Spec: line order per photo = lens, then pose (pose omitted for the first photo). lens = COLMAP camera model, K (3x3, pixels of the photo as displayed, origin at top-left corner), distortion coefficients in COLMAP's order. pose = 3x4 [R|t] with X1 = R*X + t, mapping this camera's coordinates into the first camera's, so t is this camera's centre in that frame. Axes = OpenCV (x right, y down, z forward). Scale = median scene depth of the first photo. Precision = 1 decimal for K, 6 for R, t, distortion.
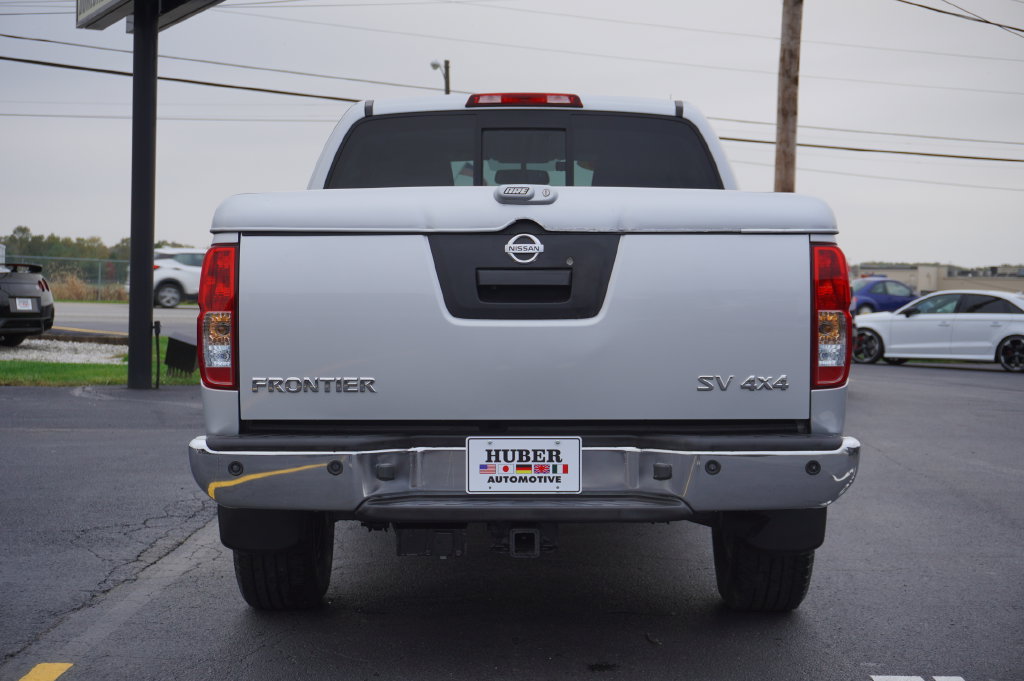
lens RADIAL K [[1576.0, 0, 512.0], [0, 1576.0, 340.5], [0, 0, 1]] dist [0.005100, 0.017873]
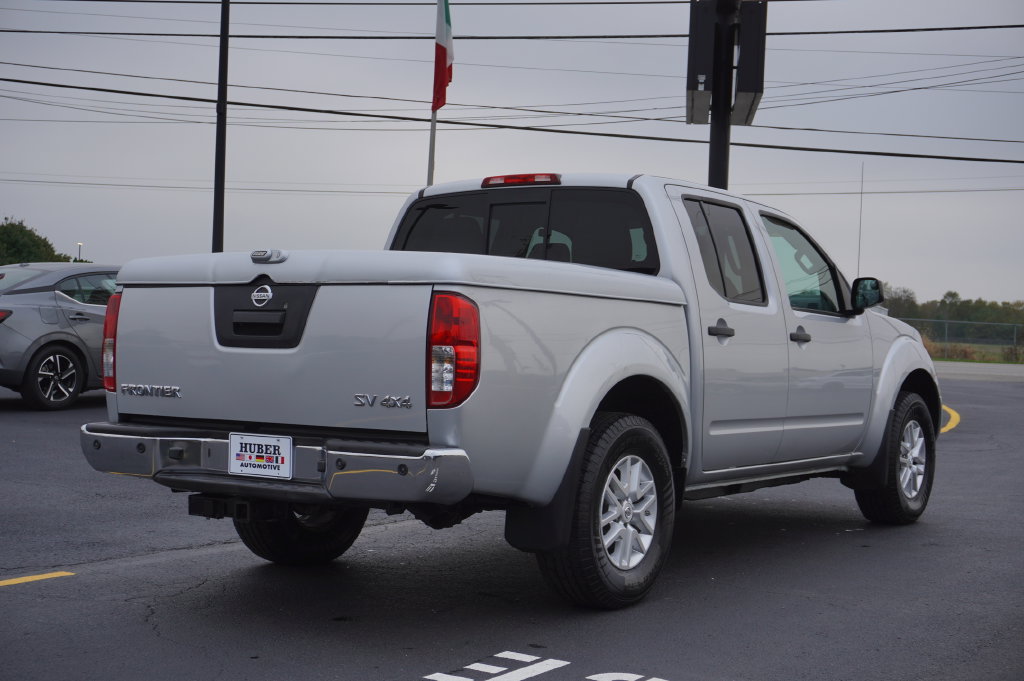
lens RADIAL K [[1438.3, 0, 512.0], [0, 1438.3, 340.5], [0, 0, 1]] dist [0.072551, 0.040326]
pose [[0.827567, 0.017181, -0.561104, 0.881174], [-0.038728, 0.998897, -0.026534, 0.004736], [0.560029, 0.043690, 0.827320, 0.091588]]
